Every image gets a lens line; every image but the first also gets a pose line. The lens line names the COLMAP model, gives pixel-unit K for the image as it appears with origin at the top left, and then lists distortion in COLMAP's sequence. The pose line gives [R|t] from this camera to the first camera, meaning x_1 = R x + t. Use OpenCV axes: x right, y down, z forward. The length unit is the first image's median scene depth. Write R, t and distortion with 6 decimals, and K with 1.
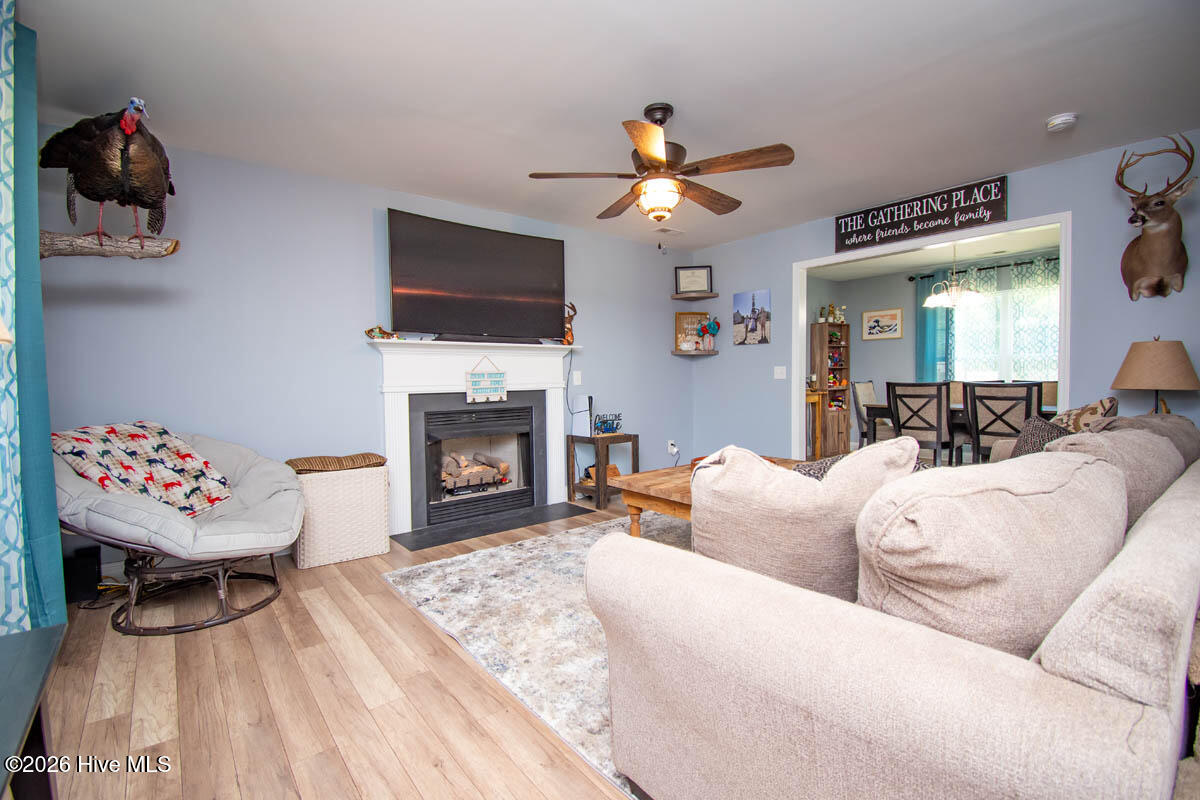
lens RADIAL K [[538.0, 0, 610.3], [0, 538.0, 397.2], [0, 0, 1]] dist [0.004991, -0.016010]
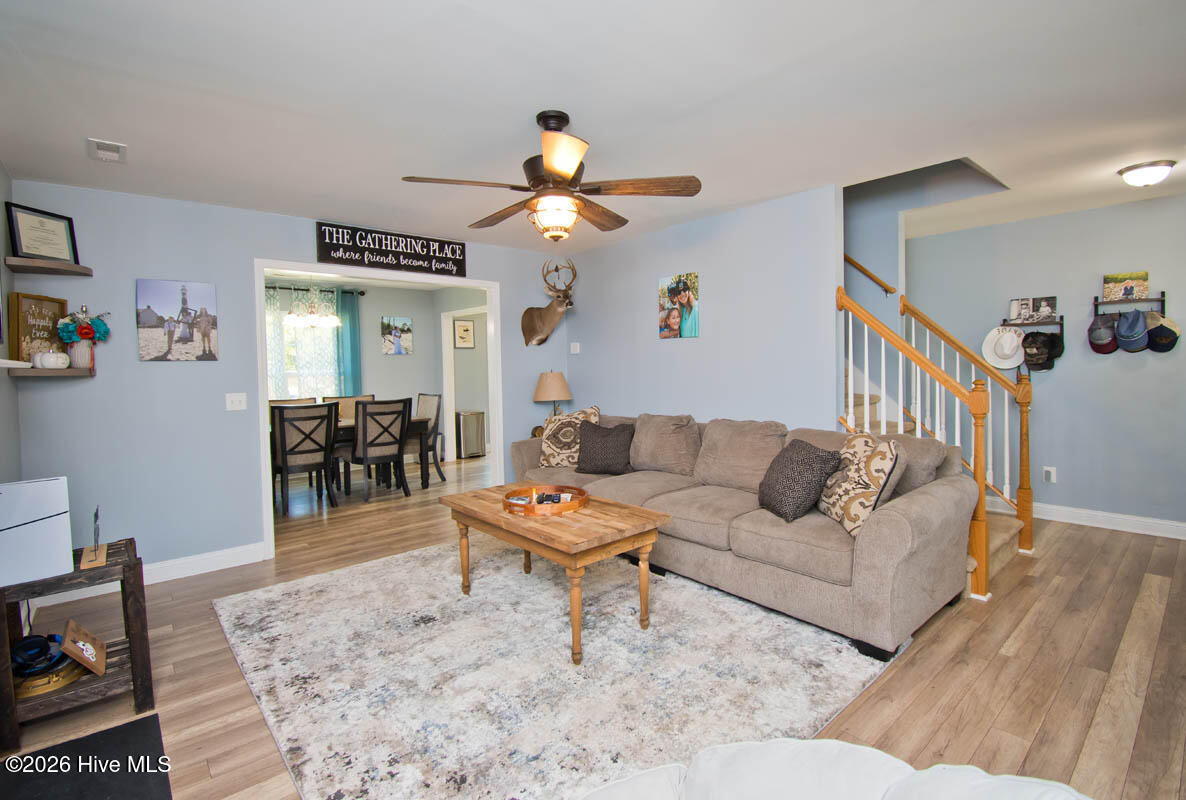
lens RADIAL K [[546.2, 0, 600.4], [0, 546.2, 381.9], [0, 0, 1]] dist [-0.010128, -0.009655]
pose [[-0.031506, -0.017217, 0.999355, -0.570053], [0.054944, 0.998310, 0.018931, -0.075725], [-0.997992, 0.055505, -0.030507, 0.677648]]
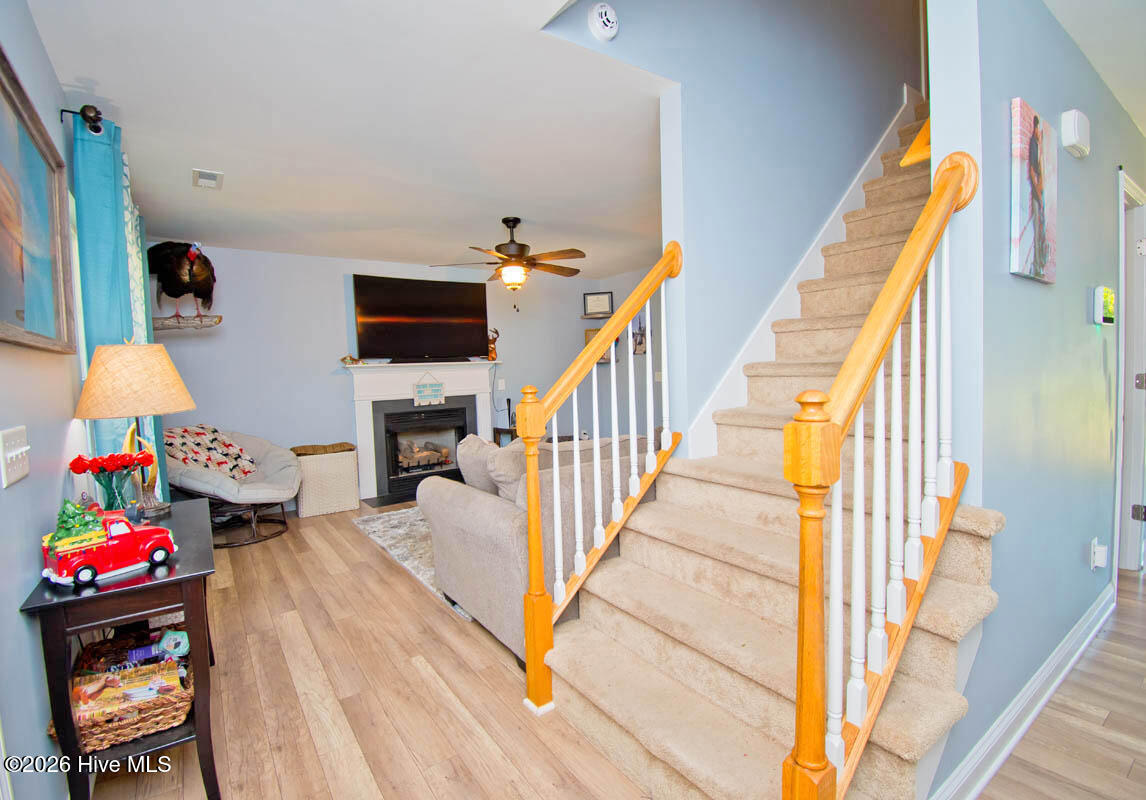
lens RADIAL K [[529.8, 0, 570.1], [0, 529.8, 398.4], [0, 0, 1]] dist [-0.001410, -0.010843]
pose [[0.997309, -0.020814, -0.070290, 0.247475], [0.022170, 0.999582, 0.018562, -0.027662], [0.069874, -0.020070, 0.997354, -0.365149]]
